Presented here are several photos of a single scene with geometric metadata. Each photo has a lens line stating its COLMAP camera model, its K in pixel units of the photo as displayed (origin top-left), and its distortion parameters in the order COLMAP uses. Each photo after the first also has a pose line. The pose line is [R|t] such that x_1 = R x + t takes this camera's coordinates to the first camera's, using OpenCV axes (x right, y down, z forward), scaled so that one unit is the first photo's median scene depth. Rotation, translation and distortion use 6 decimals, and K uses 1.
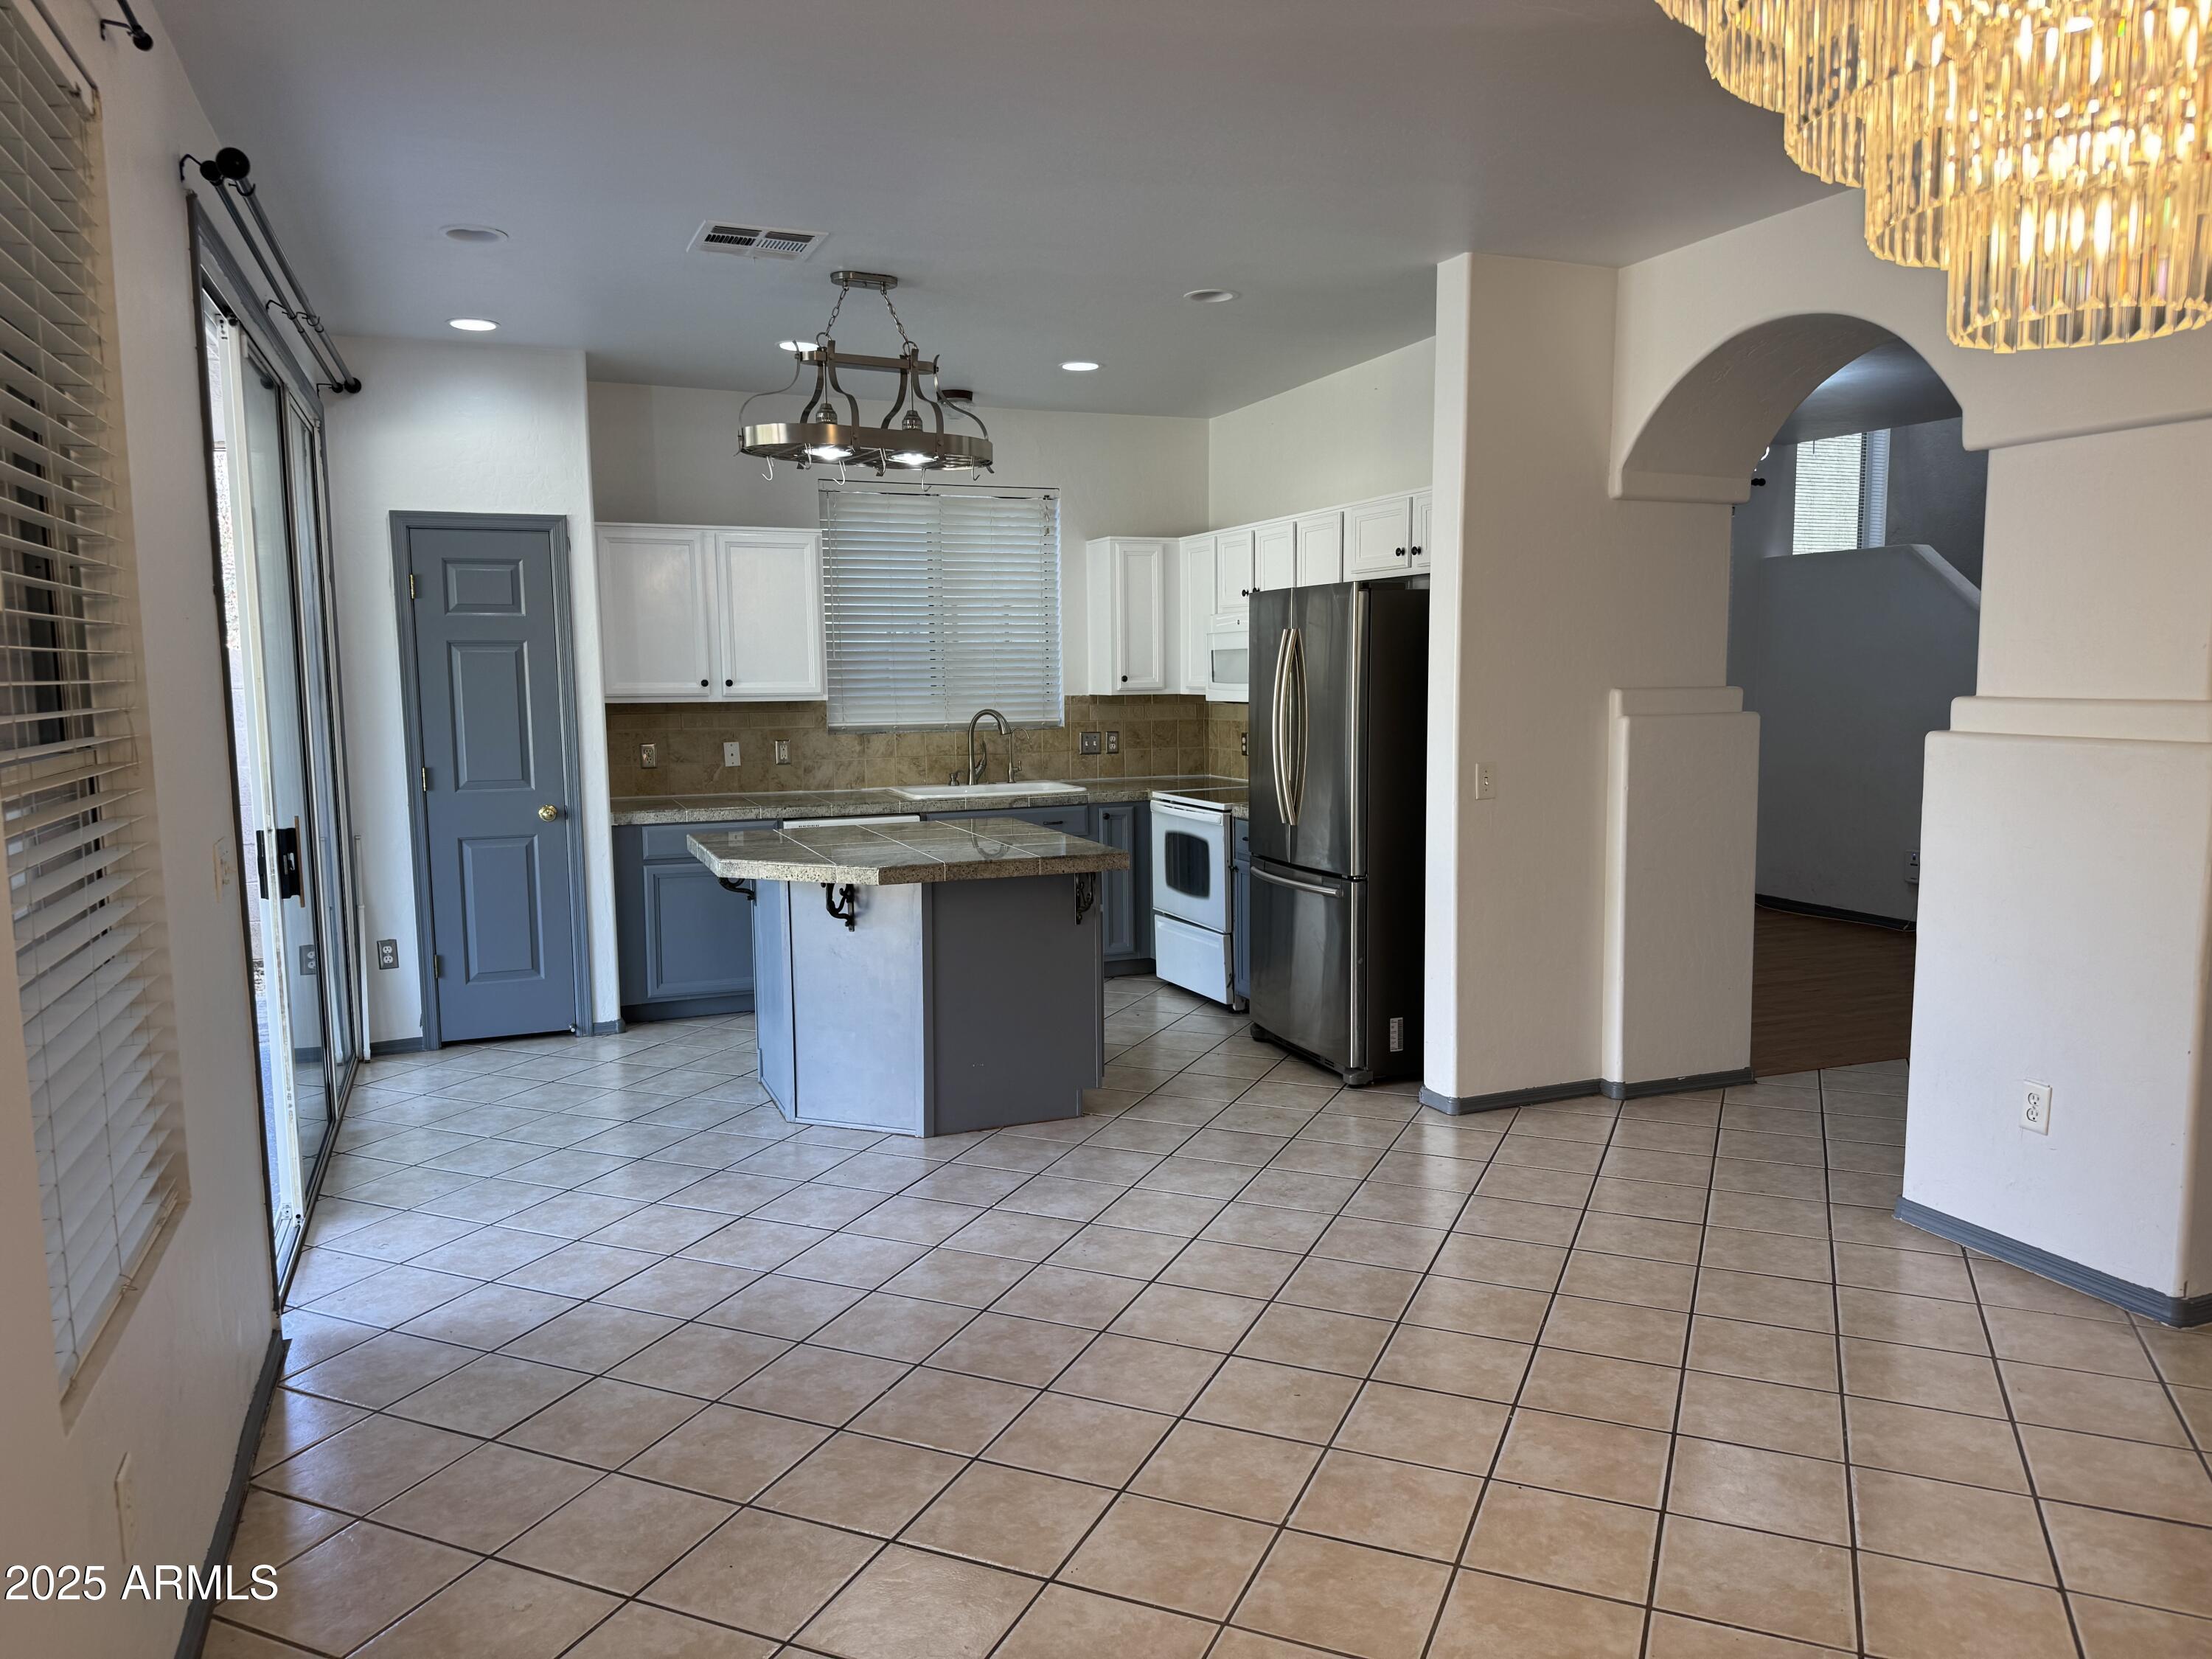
lens RADIAL K [[1576.3, 0, 1102.7], [0, 1576.3, 838.2], [0, 0, 1]] dist [0.077536, -0.097857]
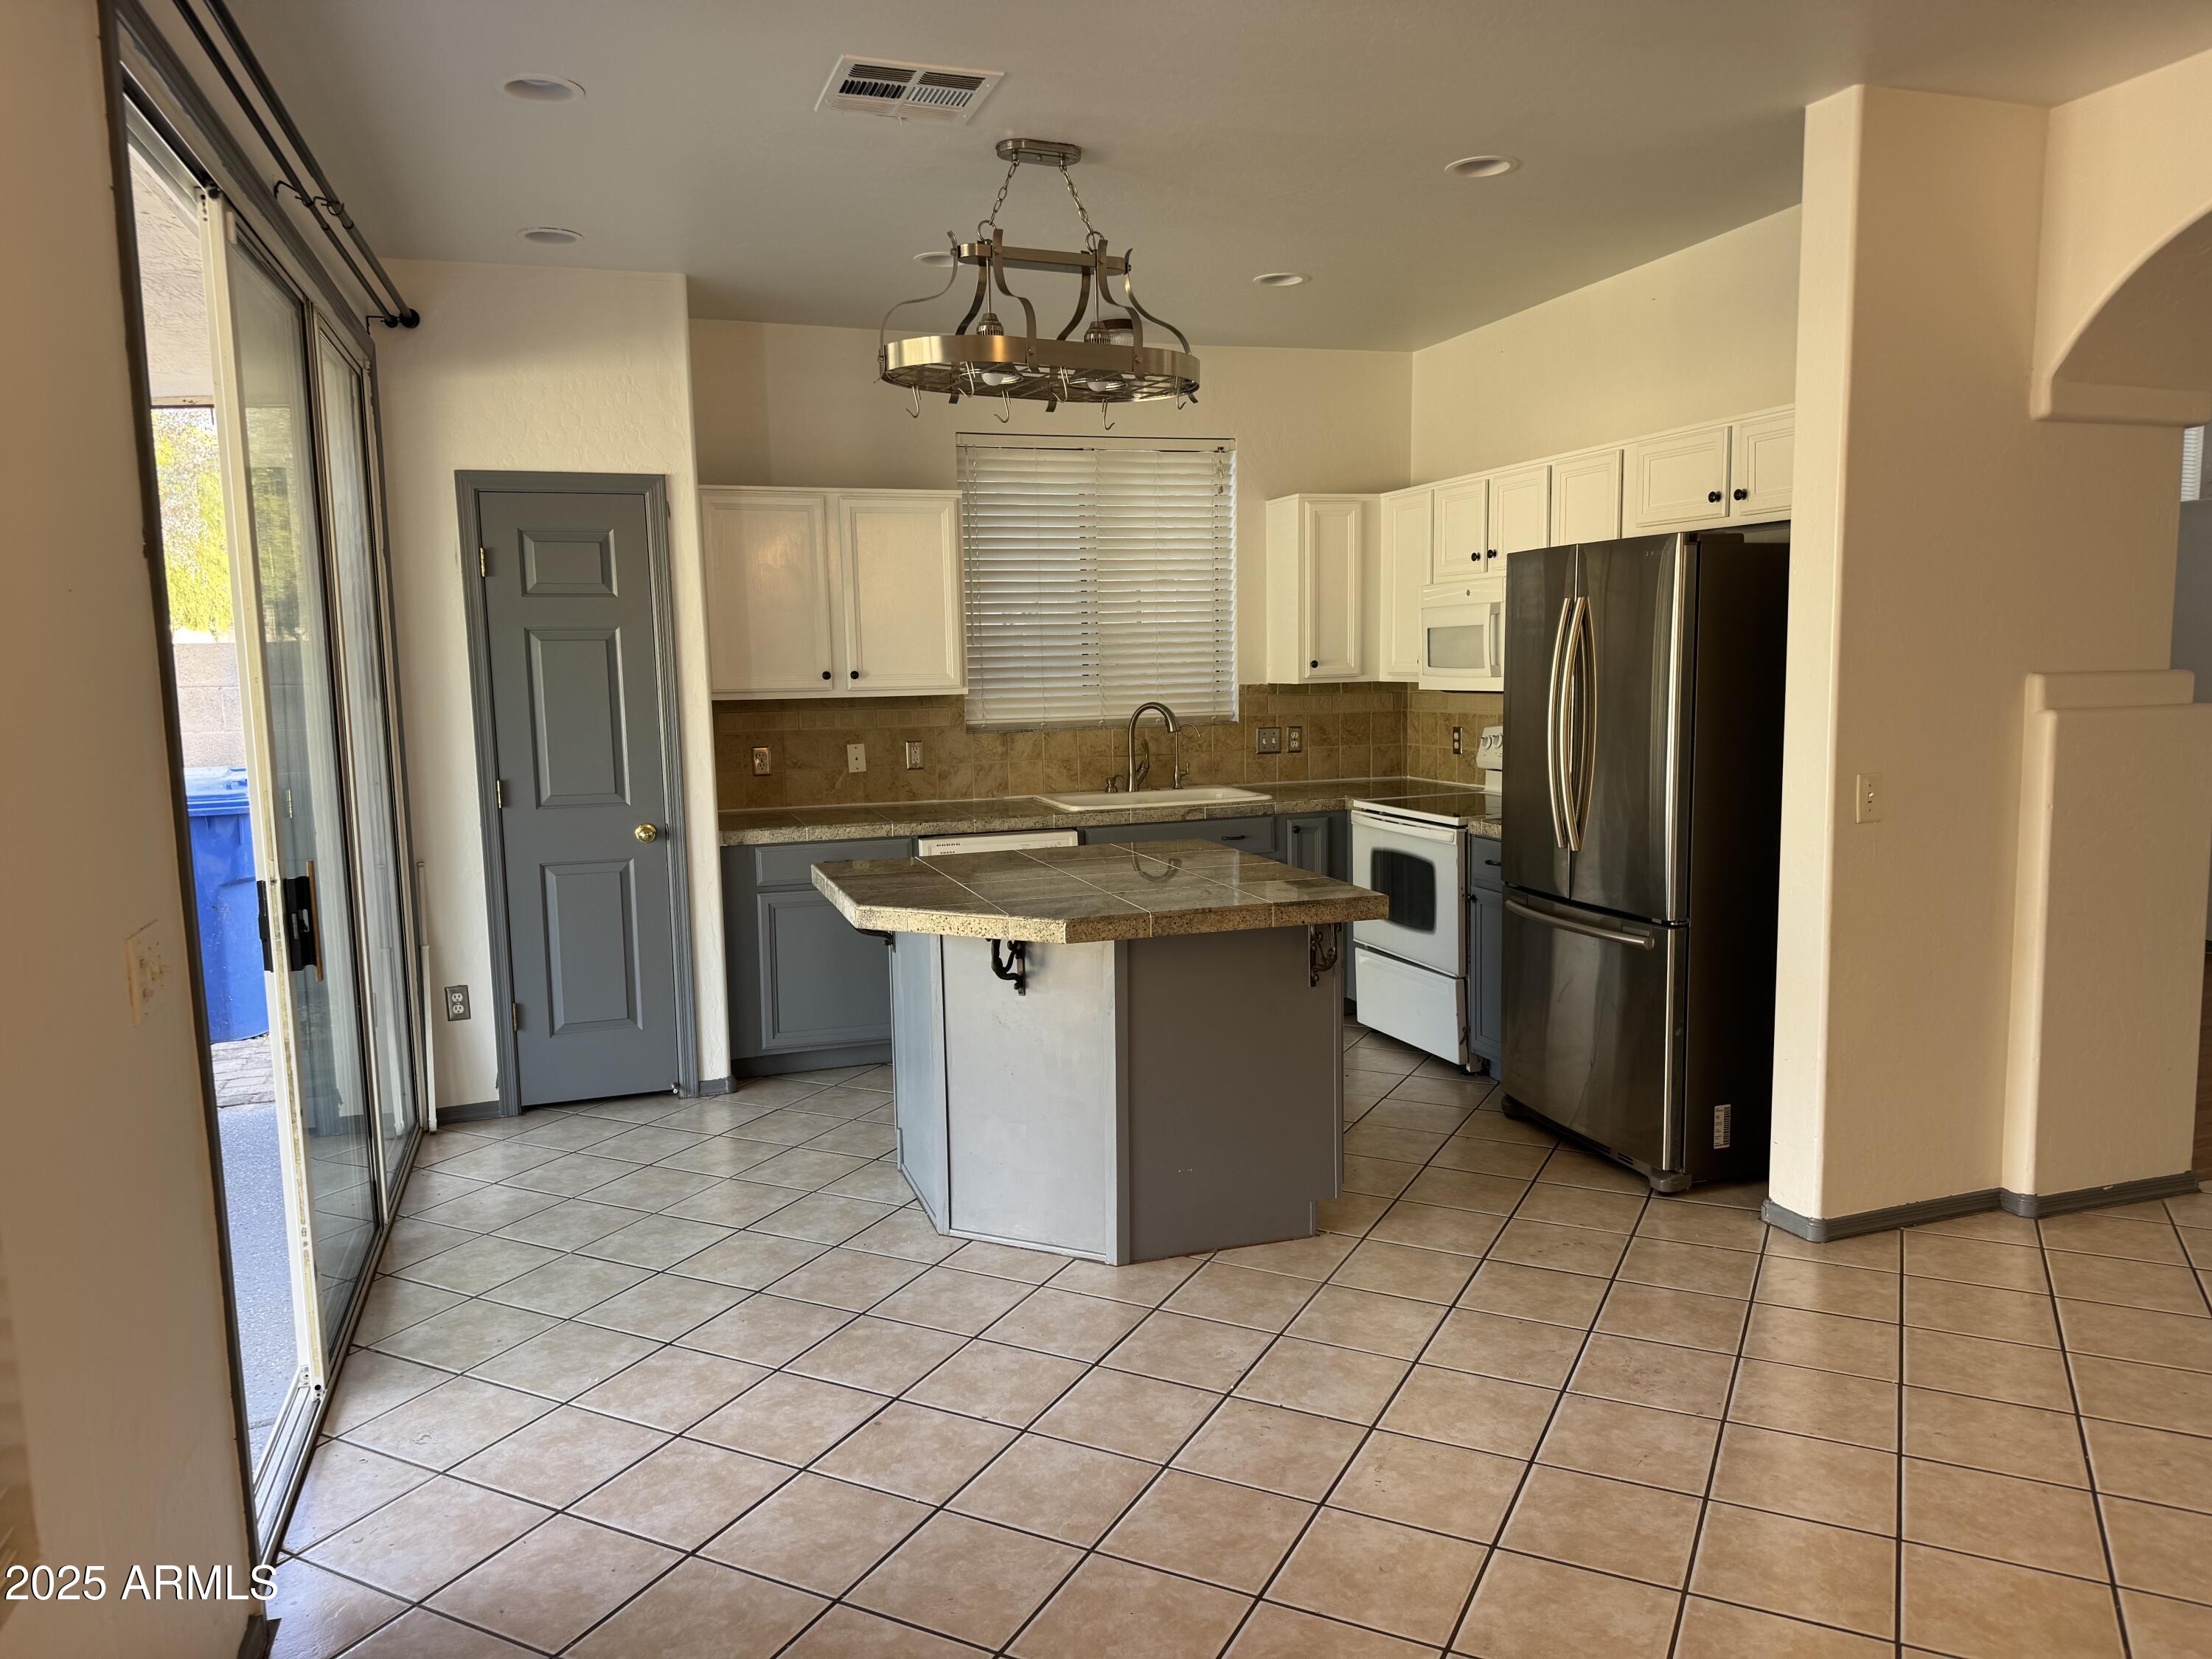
lens RADIAL K [[1576.3, 0, 1090.4], [0, 1576.3, 836.1], [0, 0, 1]] dist [0.077536, -0.097857]
pose [[0.997716, -0.001314, -0.067536, -0.068769], [0.001925, 0.999958, 0.008980, -0.024739], [0.067522, -0.009090, 0.997676, 0.215041]]
